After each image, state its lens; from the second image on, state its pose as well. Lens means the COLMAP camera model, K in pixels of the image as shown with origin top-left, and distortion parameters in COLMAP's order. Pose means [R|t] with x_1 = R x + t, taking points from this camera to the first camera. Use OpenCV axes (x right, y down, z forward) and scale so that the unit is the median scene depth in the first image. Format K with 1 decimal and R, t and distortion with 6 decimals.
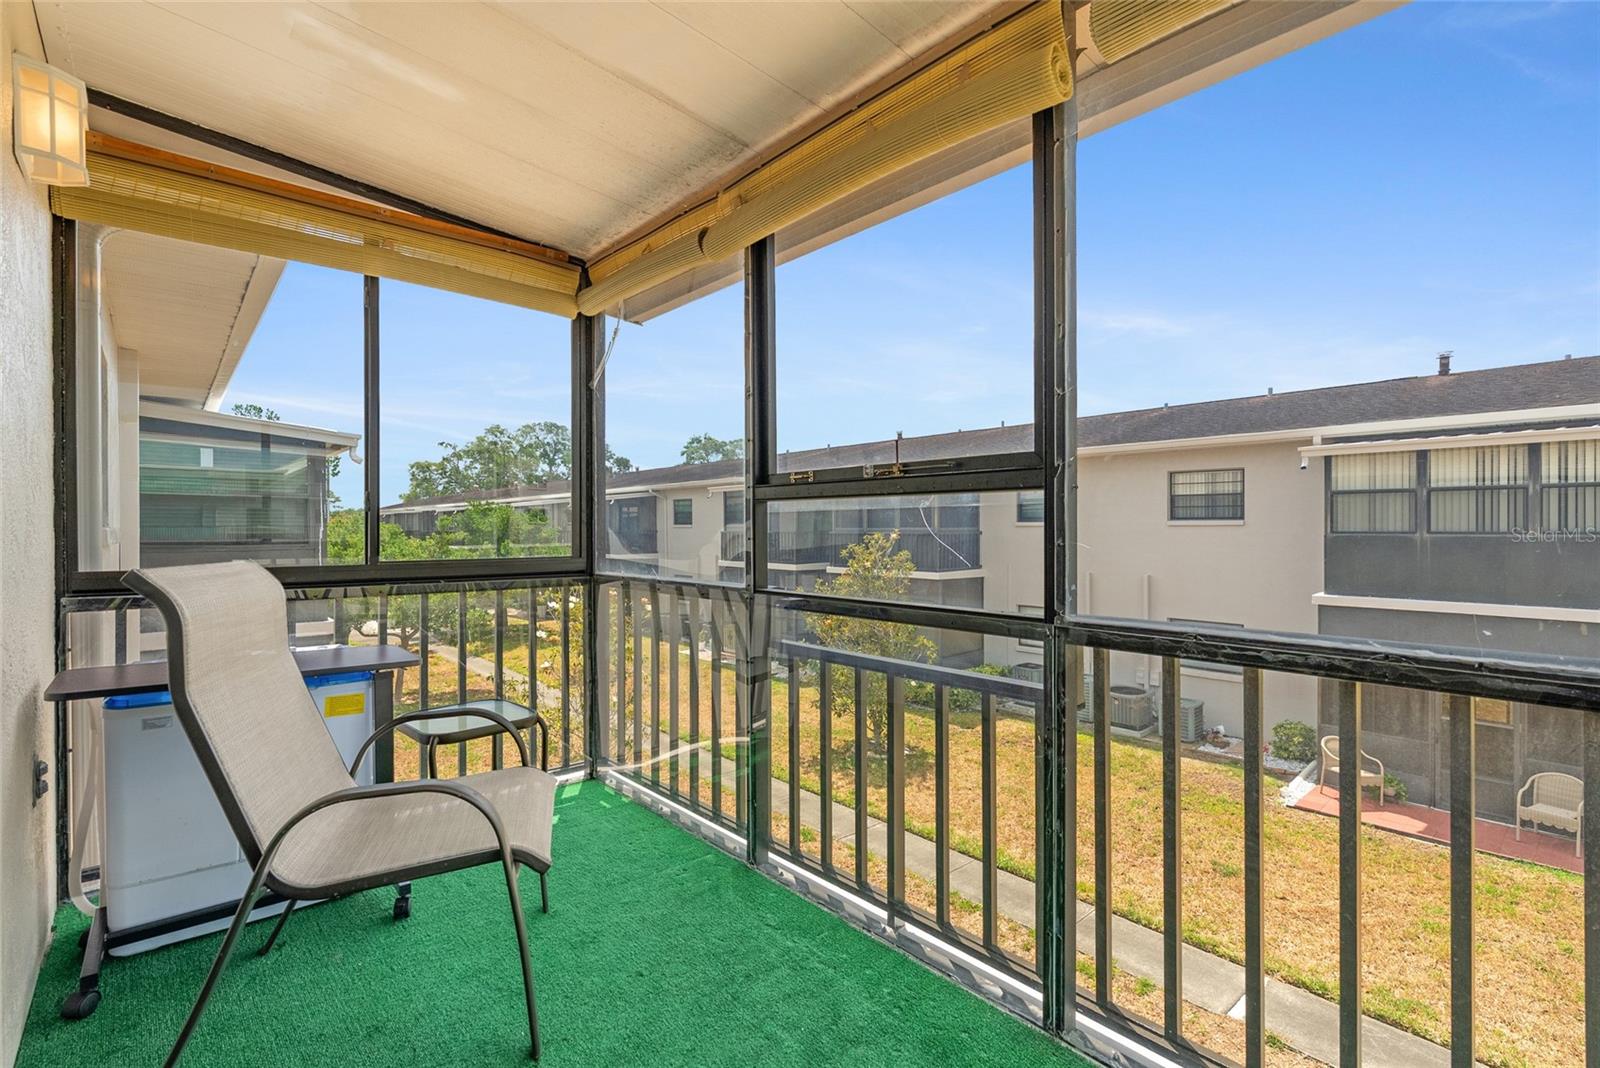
lens RADIAL K [[727.0, 0, 800.2], [0, 727.0, 530.4], [0, 0, 1]] dist [-0.004030, 0.001585]
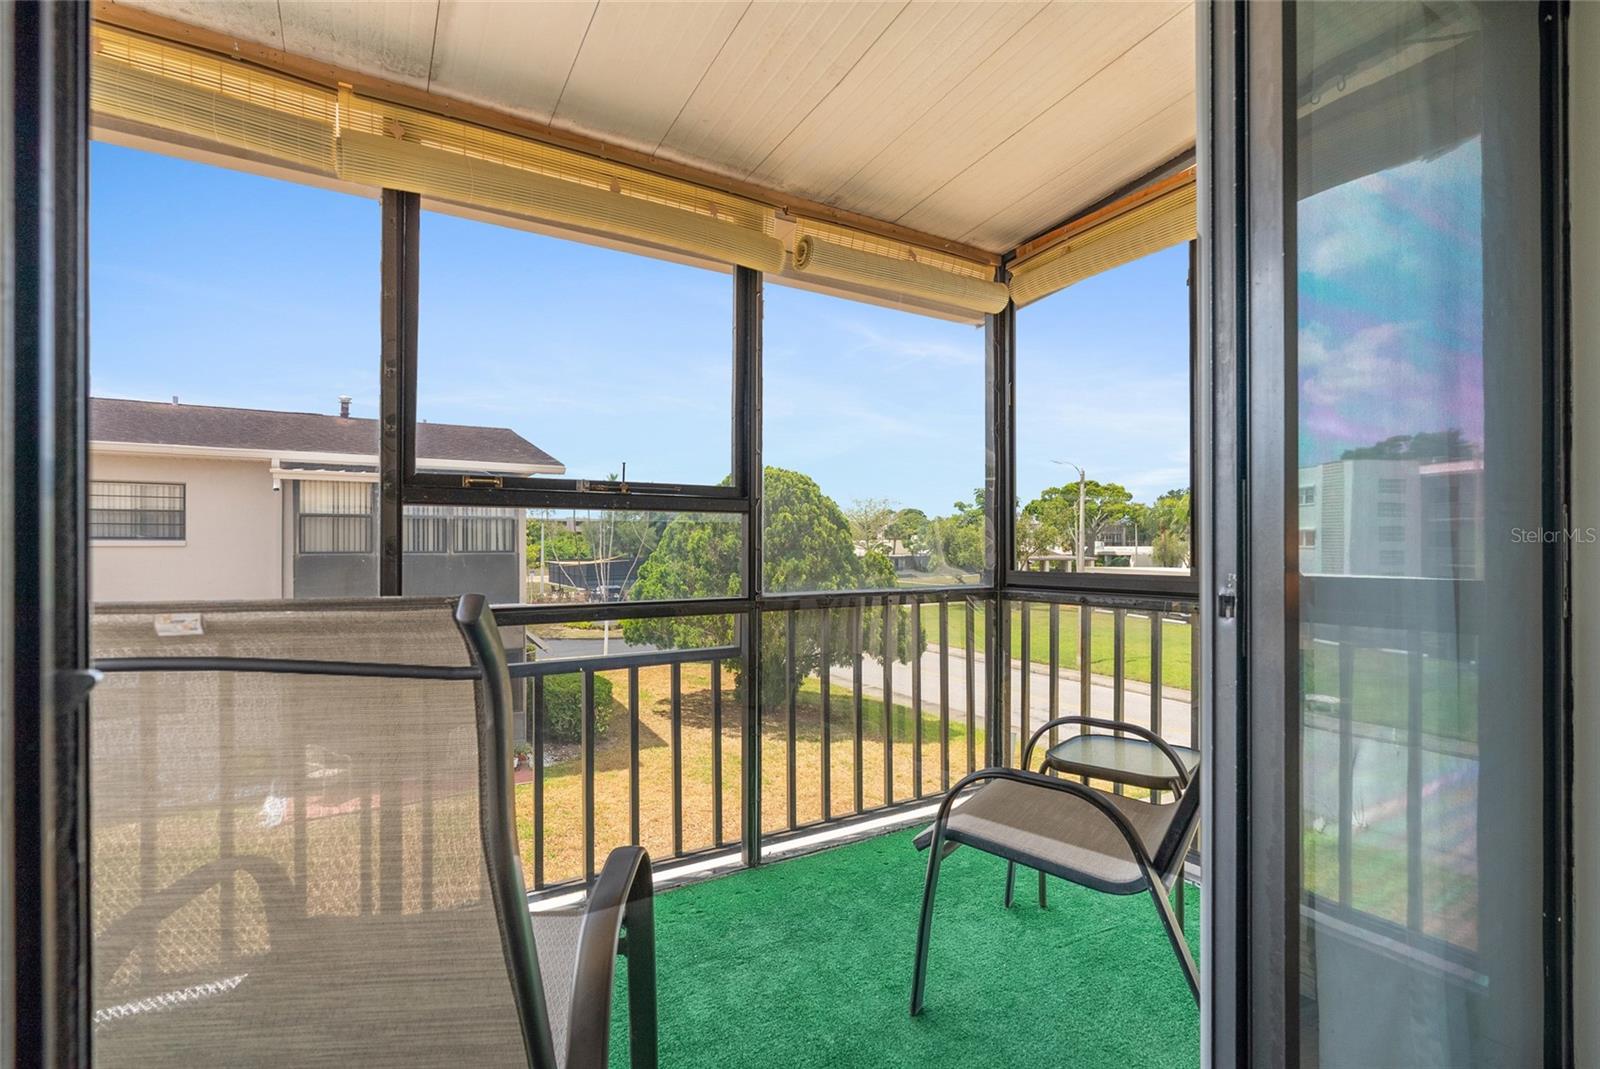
lens RADIAL K [[727.0, 0, 797.8], [0, 727.0, 542.3], [0, 0, 1]] dist [-0.004030, 0.001585]
pose [[0.201676, 0.008238, 0.979418, -0.143000], [0.006832, 0.999928, -0.009817, 0.002698], [-0.979428, 0.008671, 0.201605, 0.075085]]
